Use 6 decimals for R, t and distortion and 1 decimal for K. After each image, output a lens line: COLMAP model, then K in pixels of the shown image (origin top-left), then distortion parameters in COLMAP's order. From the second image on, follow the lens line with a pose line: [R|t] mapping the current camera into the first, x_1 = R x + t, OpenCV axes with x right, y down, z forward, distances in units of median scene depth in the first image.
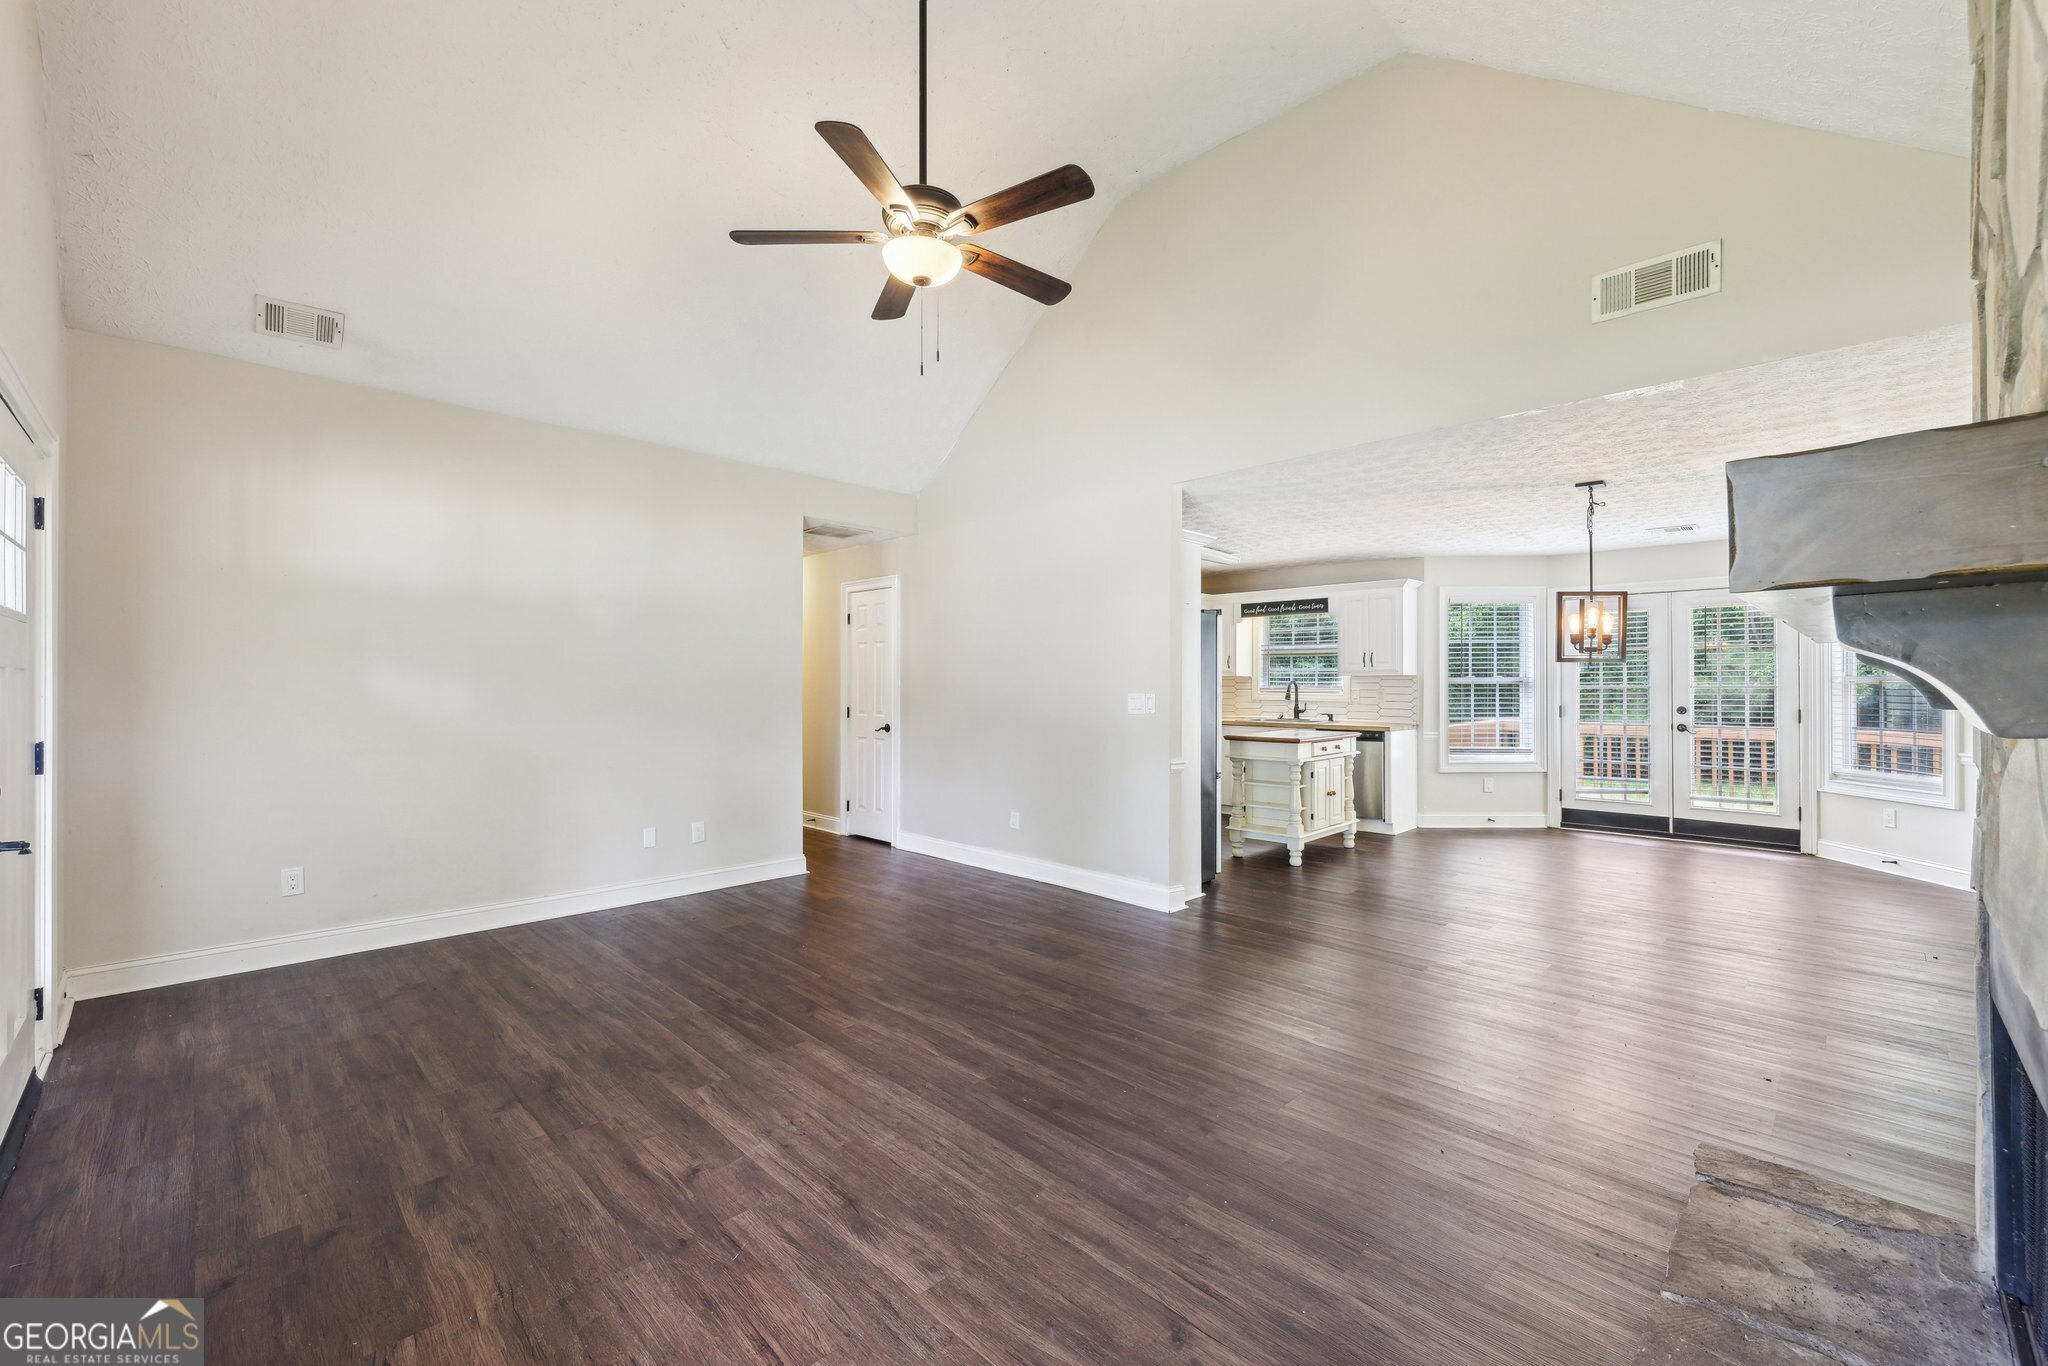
lens RADIAL K [[829.9, 0, 1006.5], [0, 829.9, 683.3], [0, 0, 1]] dist [0.011797, -0.000217]
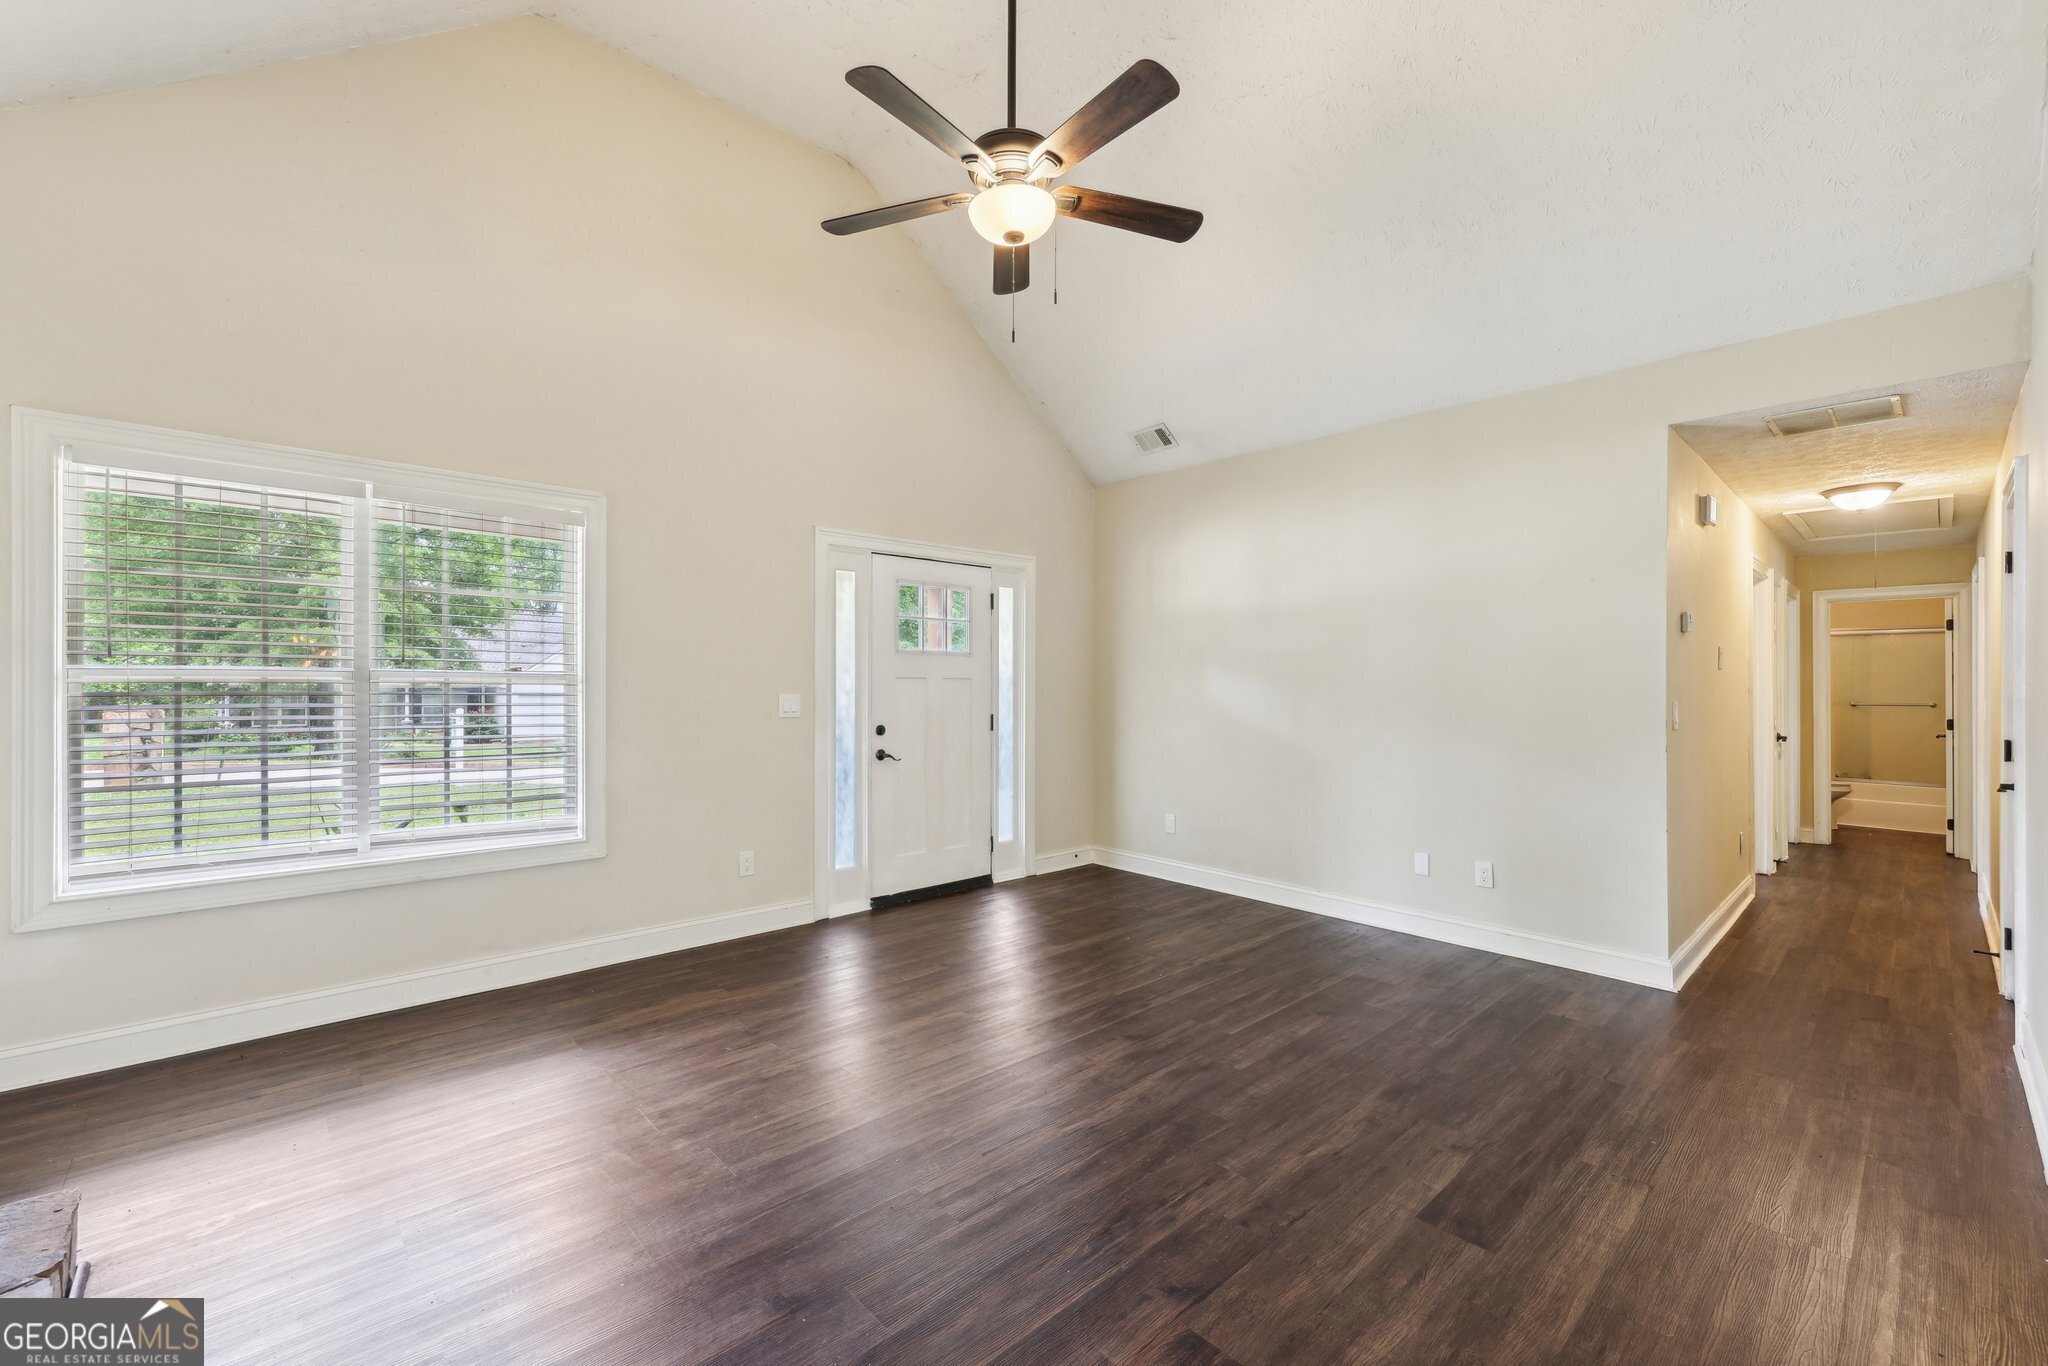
lens RADIAL K [[829.9, 0, 1006.5], [0, 829.9, 683.3], [0, 0, 1]] dist [0.011797, -0.000217]
pose [[-0.031214, -0.014306, -0.999410, 0.600494], [-0.009468, 0.999857, -0.014016, 0.017864], [0.999468, 0.009025, -0.031345, 0.781578]]
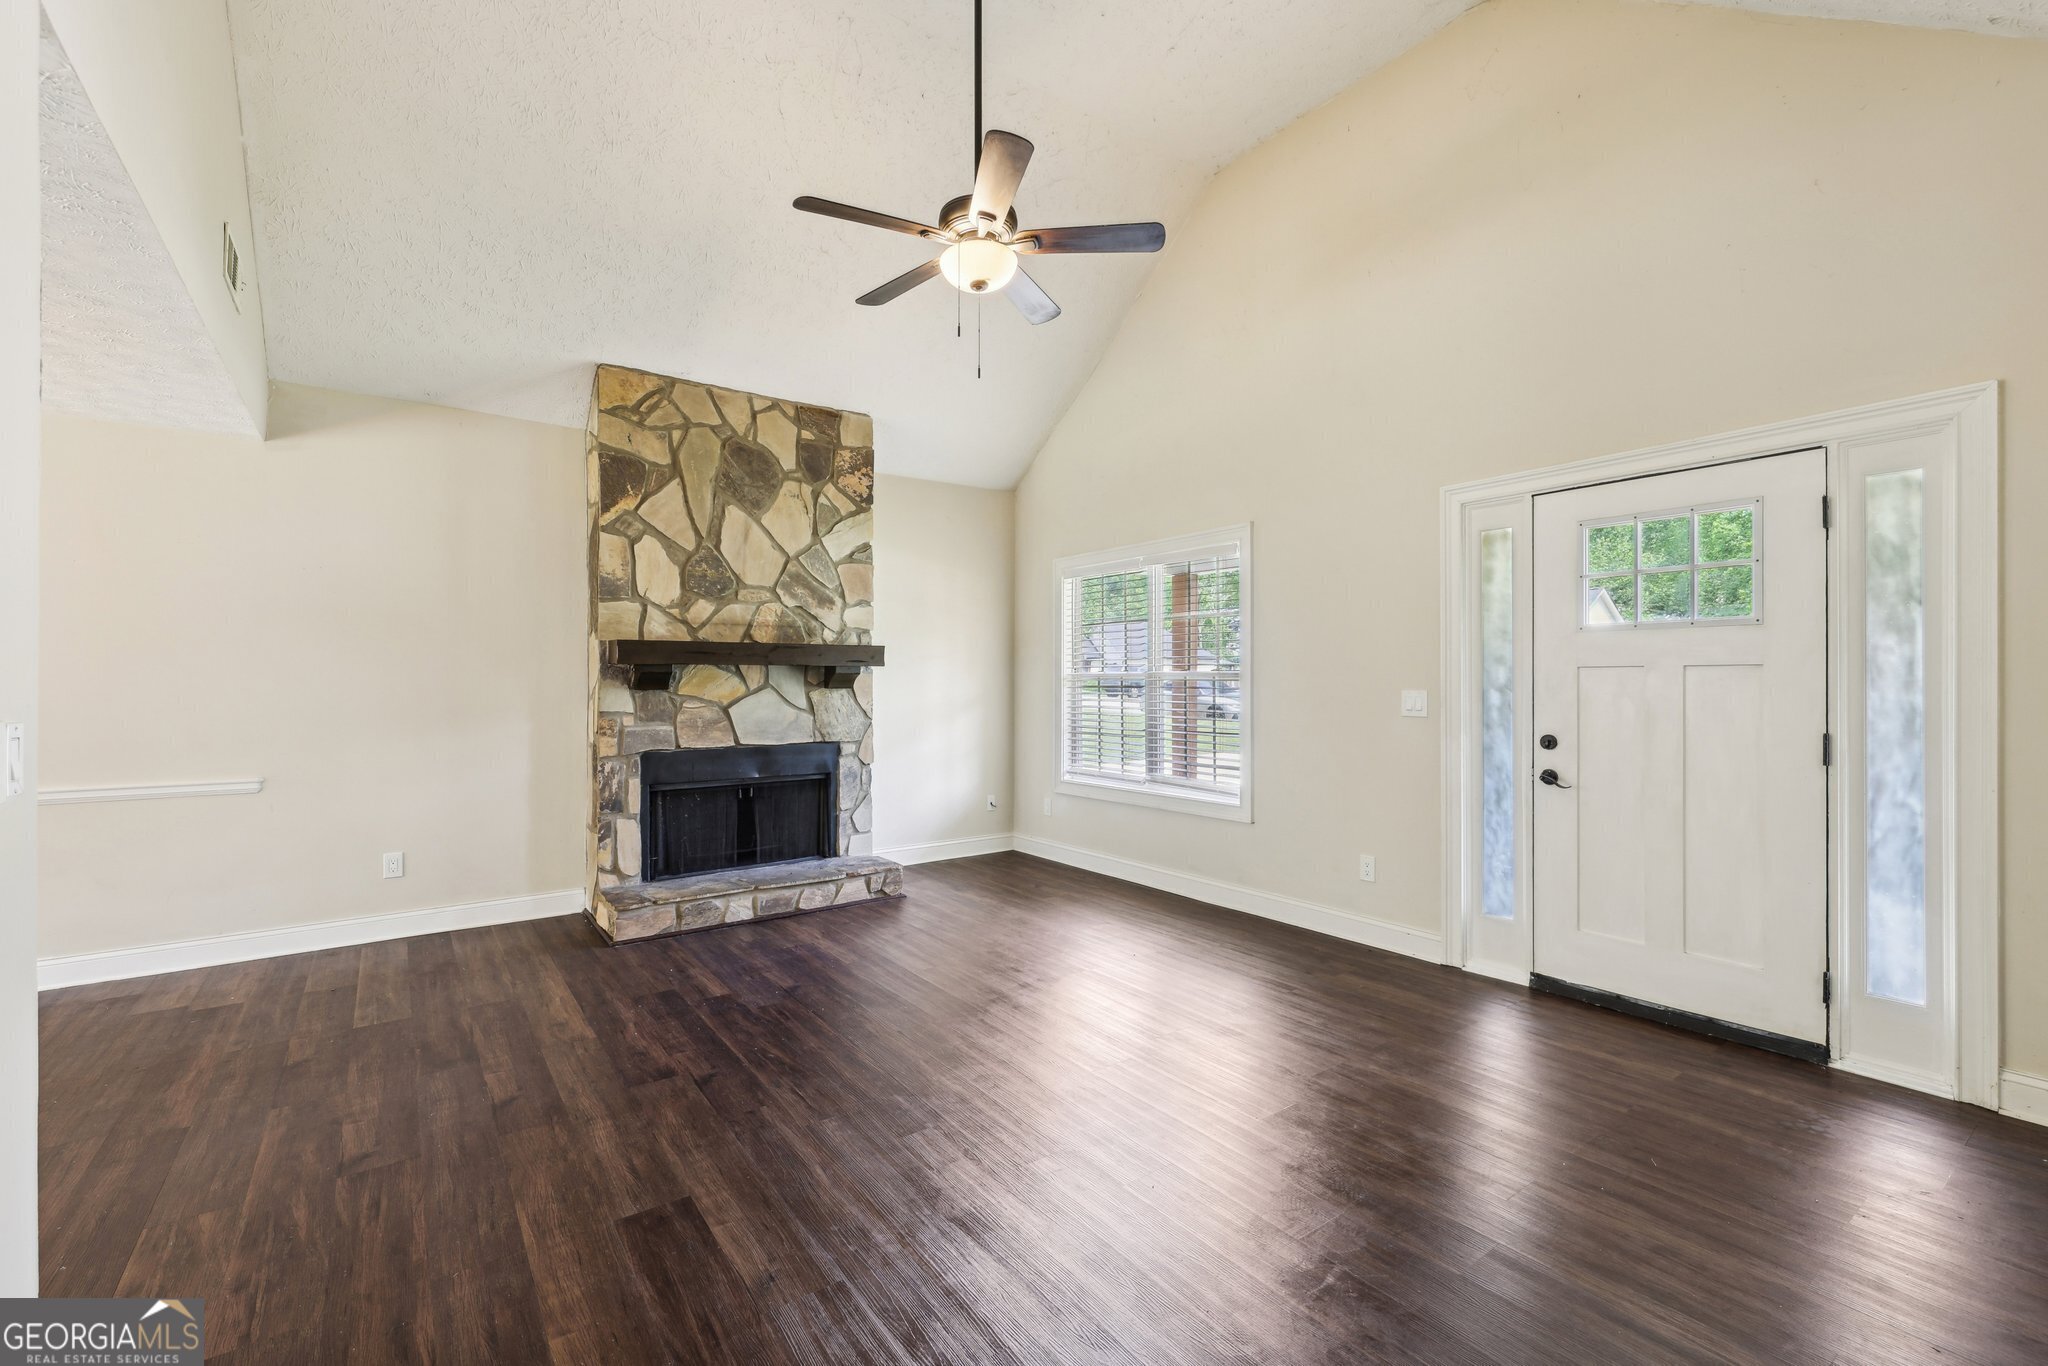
lens RADIAL K [[855.0, 0, 1024.0], [0, 855.0, 683.0], [0, 0, 1]] dist [0.017319, 0.000013]
pose [[-0.992184, -0.004993, 0.124684, -0.215986], [-0.004012, 0.999959, 0.008117, 0.004165], [-0.124720, 0.007554, -0.992163, 1.547644]]
